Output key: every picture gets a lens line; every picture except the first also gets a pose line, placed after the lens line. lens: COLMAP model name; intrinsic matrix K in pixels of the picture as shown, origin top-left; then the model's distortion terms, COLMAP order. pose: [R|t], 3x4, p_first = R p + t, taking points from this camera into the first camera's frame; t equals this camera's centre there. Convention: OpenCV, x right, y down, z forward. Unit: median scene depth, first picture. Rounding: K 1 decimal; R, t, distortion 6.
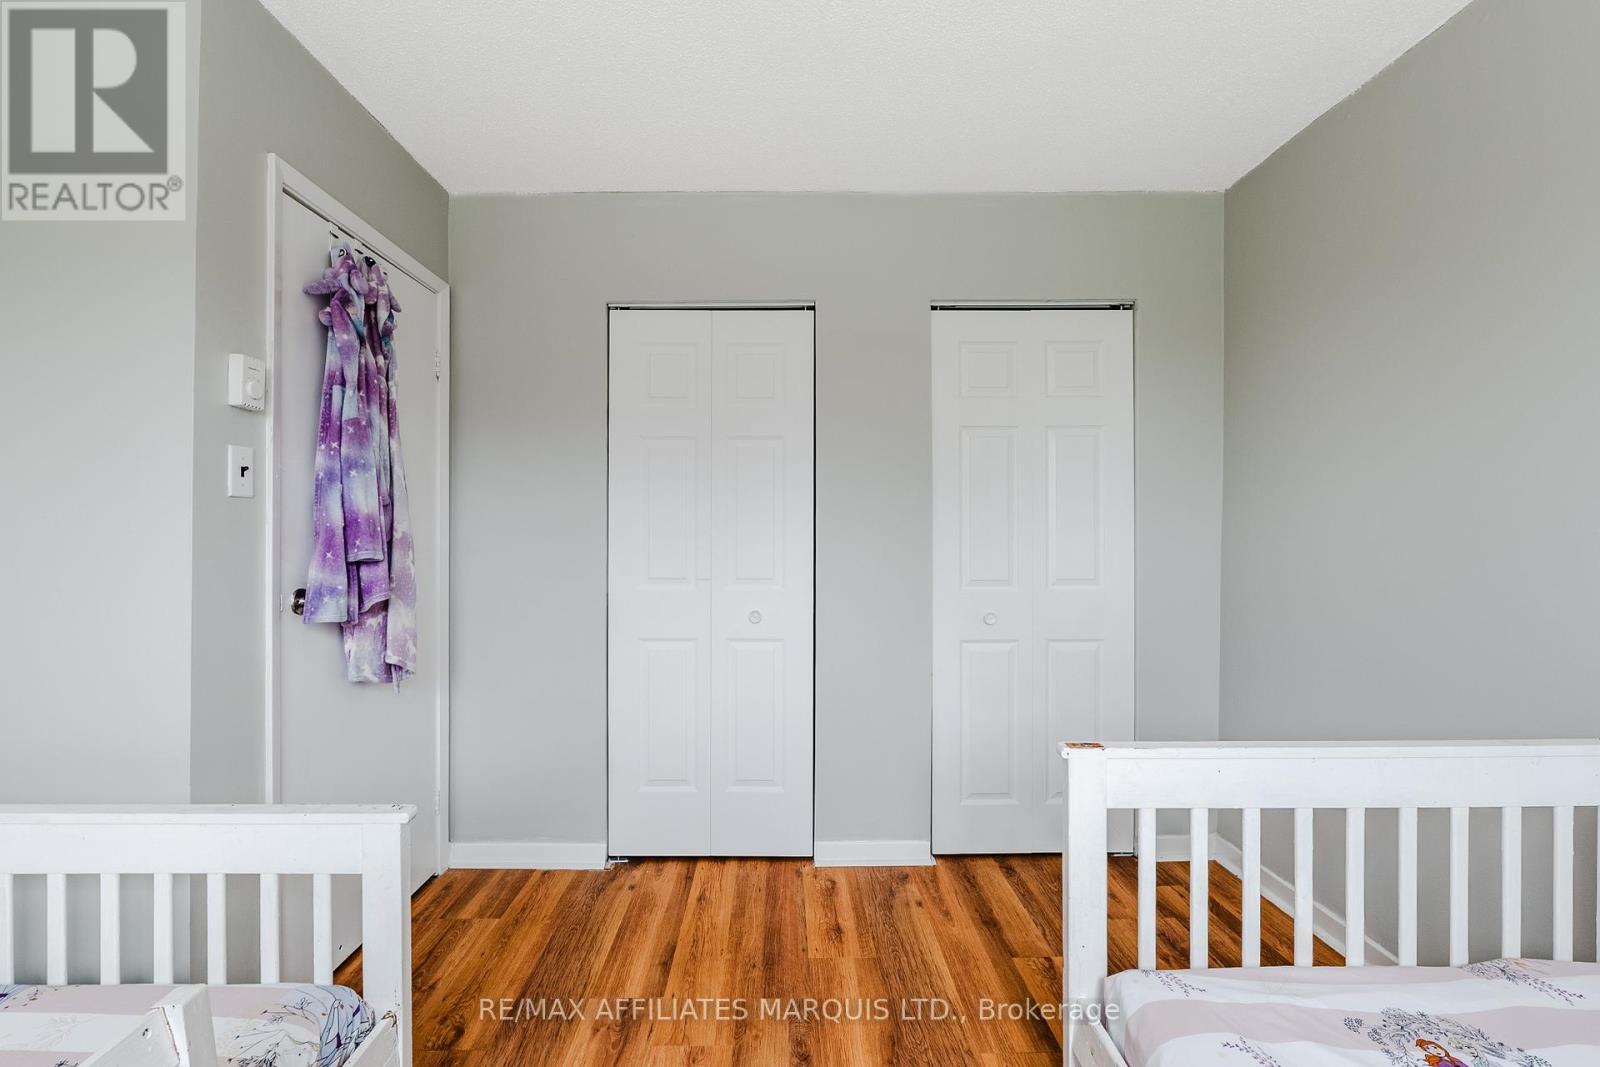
lens RADIAL K [[695.5, 0, 805.8], [0, 695.5, 535.0], [0, 0, 1]] dist [-0.012396, 0.000294]
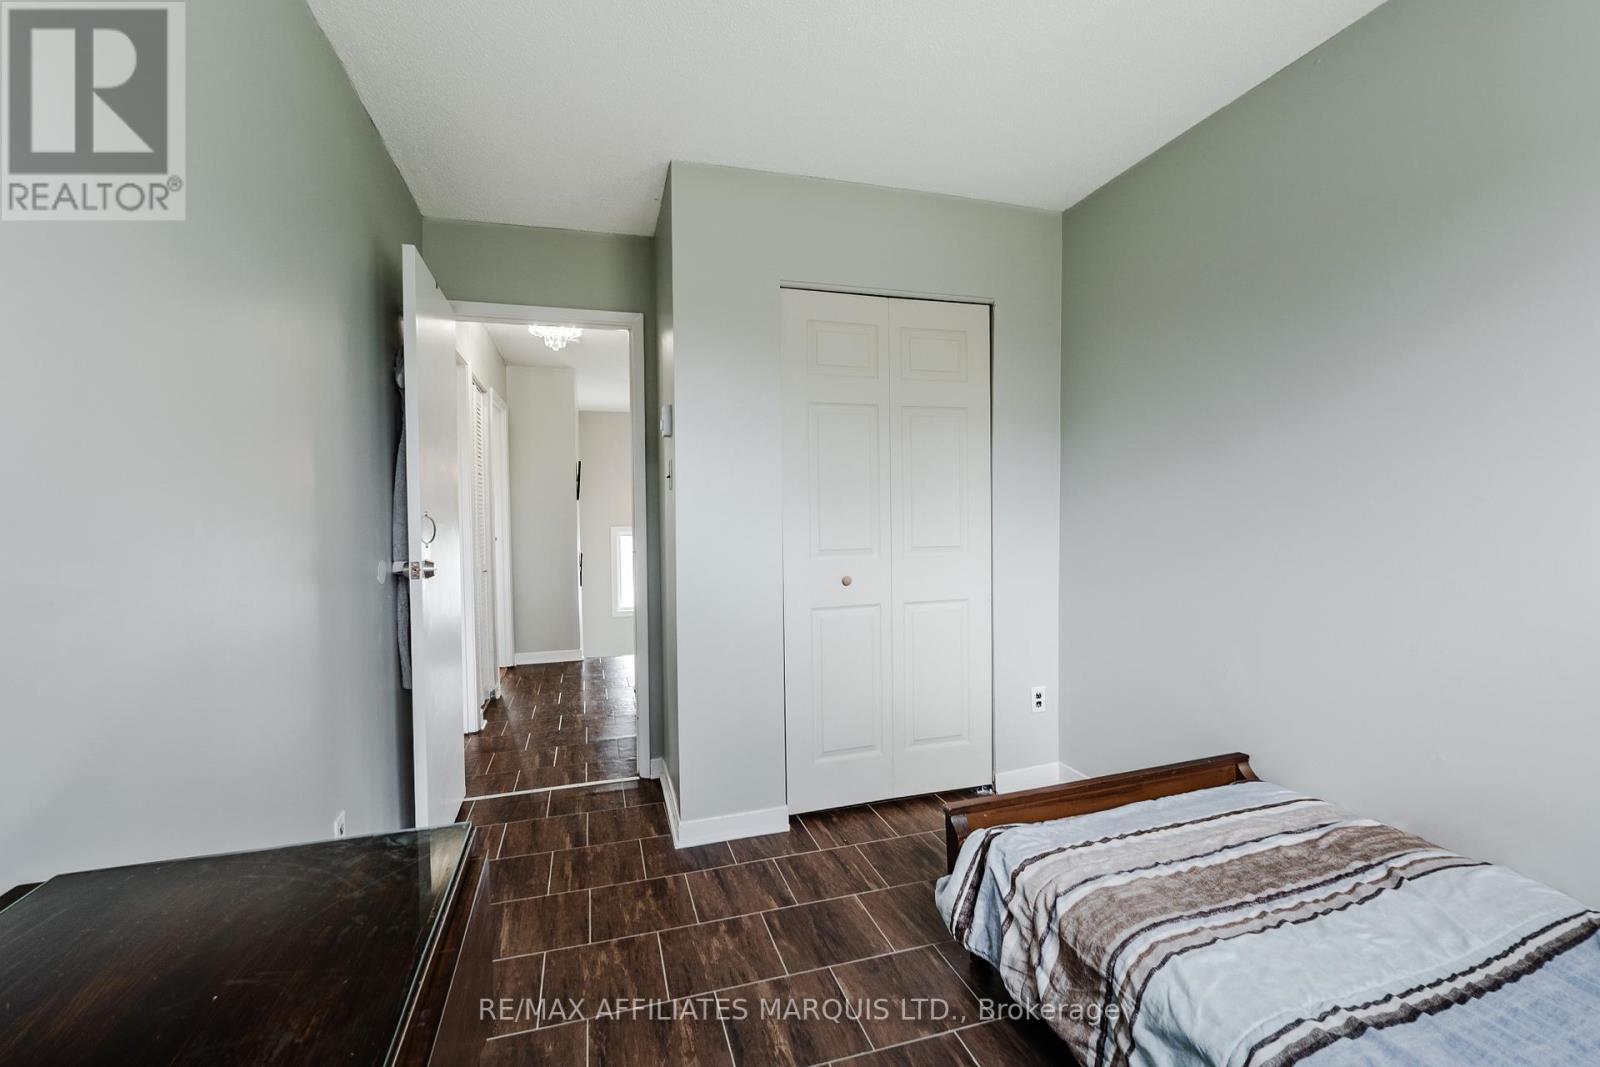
lens RADIAL K [[684.4, 0, 801.0], [0, 684.4, 502.3], [0, 0, 1]] dist [0.000309, 0.000070]
pose [[0.958323, -0.013739, 0.285356, -0.222644], [0.017313, 0.999800, -0.010008, 0.003548], [-0.285162, 0.014531, 0.958369, 0.029514]]
